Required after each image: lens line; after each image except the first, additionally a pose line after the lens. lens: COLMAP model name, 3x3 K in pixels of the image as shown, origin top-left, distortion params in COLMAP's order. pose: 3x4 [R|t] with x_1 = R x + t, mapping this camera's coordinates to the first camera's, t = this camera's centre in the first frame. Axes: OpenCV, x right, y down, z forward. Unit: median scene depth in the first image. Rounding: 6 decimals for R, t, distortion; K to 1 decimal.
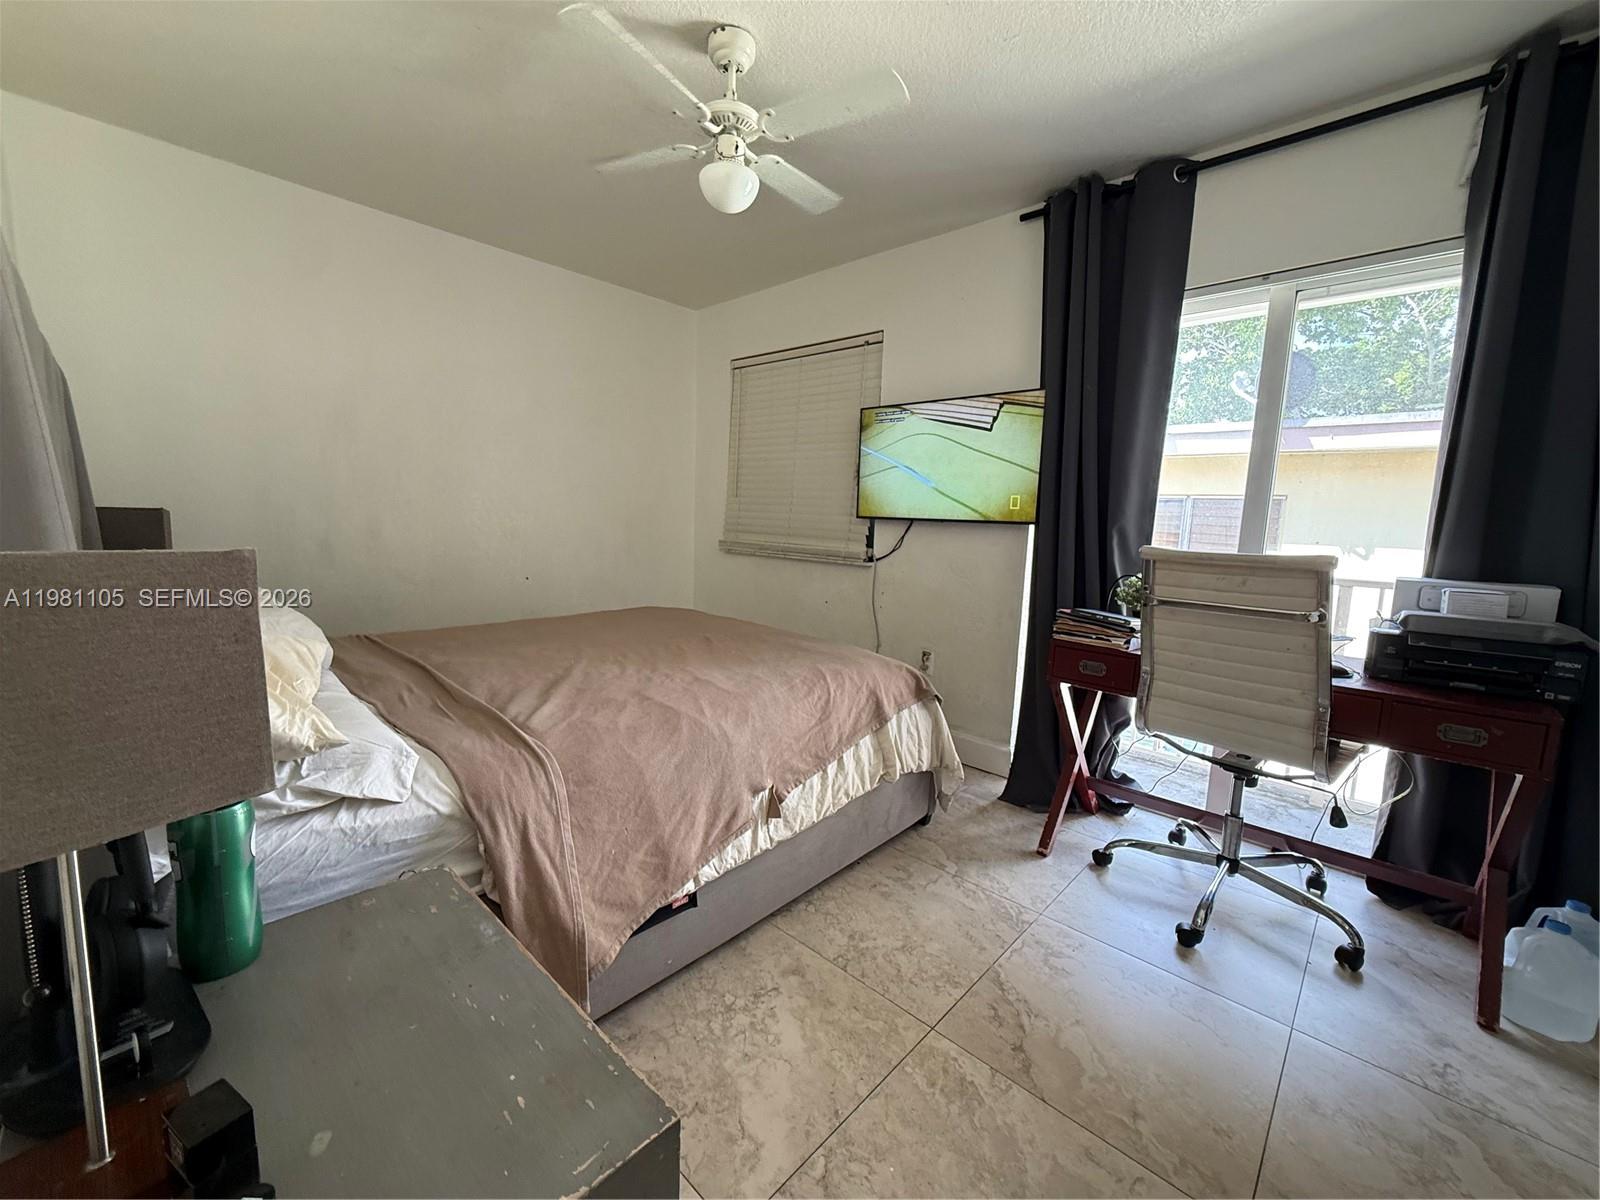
lens RADIAL K [[643.3, 0, 806.2], [0, 643.3, 597.2], [0, 0, 1]] dist [-0.000311, -0.000268]
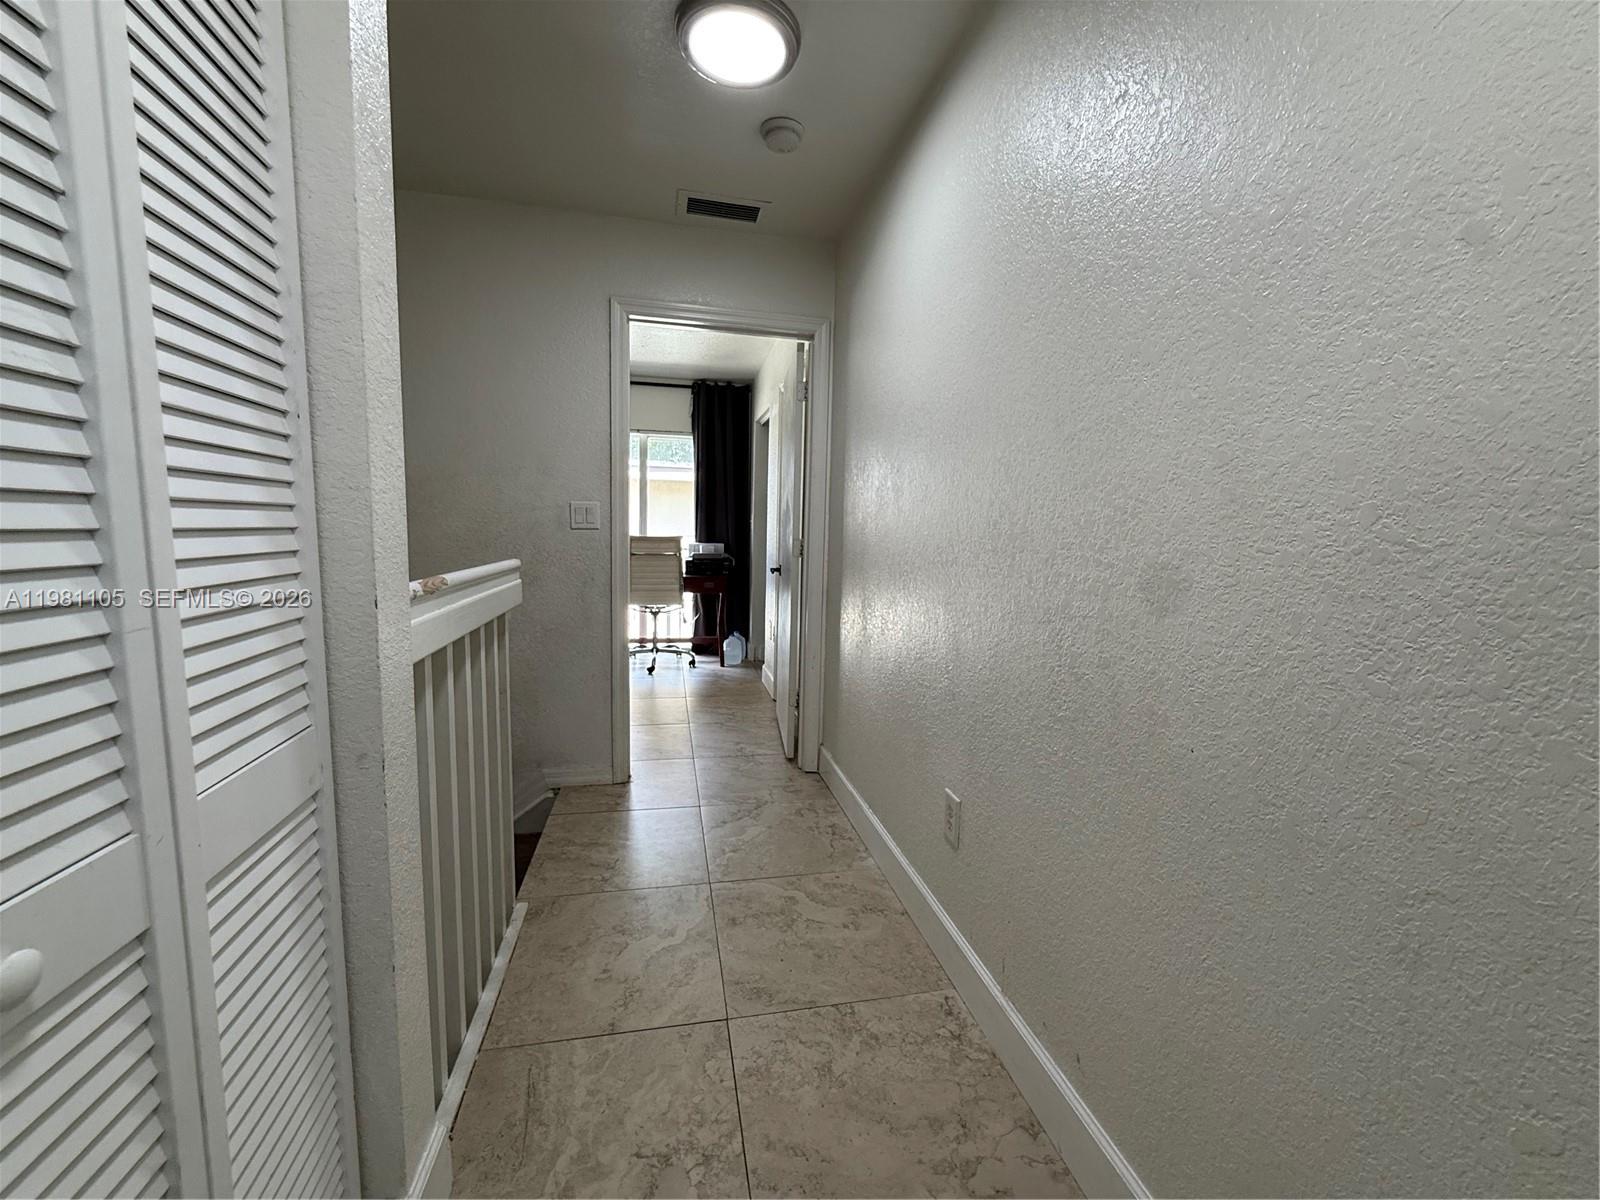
lens RADIAL K [[643.3, 0, 804.8], [0, 643.3, 593.0], [0, 0, 1]] dist [-0.000311, -0.000268]
pose [[0.596343, -0.125845, 0.792804, -1.409272], [0.103229, 0.991457, 0.079730, 0.021960], [-0.796064, 0.034294, 0.604239, -1.489798]]
